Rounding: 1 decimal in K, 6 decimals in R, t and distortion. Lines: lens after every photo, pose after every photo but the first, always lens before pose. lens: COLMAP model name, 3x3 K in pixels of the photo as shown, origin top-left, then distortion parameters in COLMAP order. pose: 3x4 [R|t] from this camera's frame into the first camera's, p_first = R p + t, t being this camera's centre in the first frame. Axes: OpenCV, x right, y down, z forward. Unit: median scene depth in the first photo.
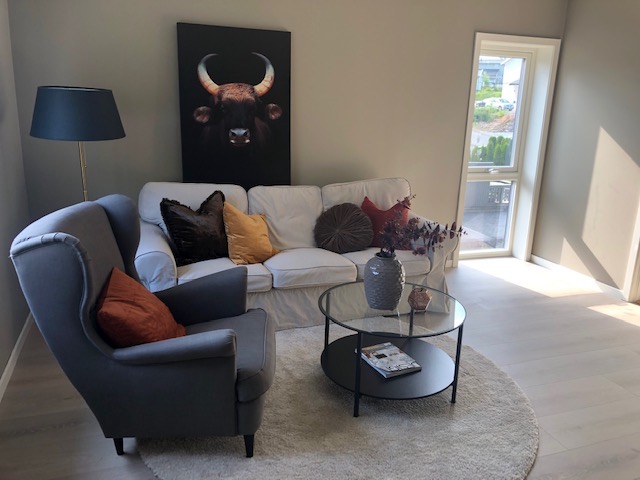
lens RADIAL K [[526.6, 0, 321.9], [0, 526.6, 239.1], [0, 0, 1]] dist [0.044224, -0.043449]
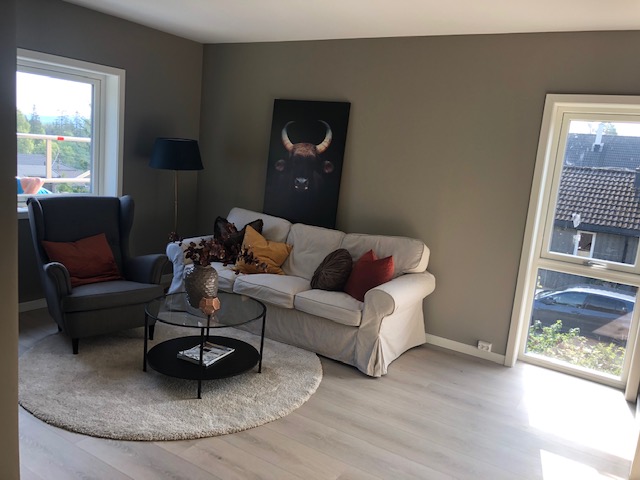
lens RADIAL K [[526.6, 0, 322.5], [0, 526.6, 242.5], [0, 0, 1]] dist [0.044224, -0.043449]
pose [[0.610093, 0.157807, -0.776455, 0.884838], [-0.271401, 0.962304, -0.017672, -0.051742], [0.744397, 0.221513, 0.629924, 0.278608]]
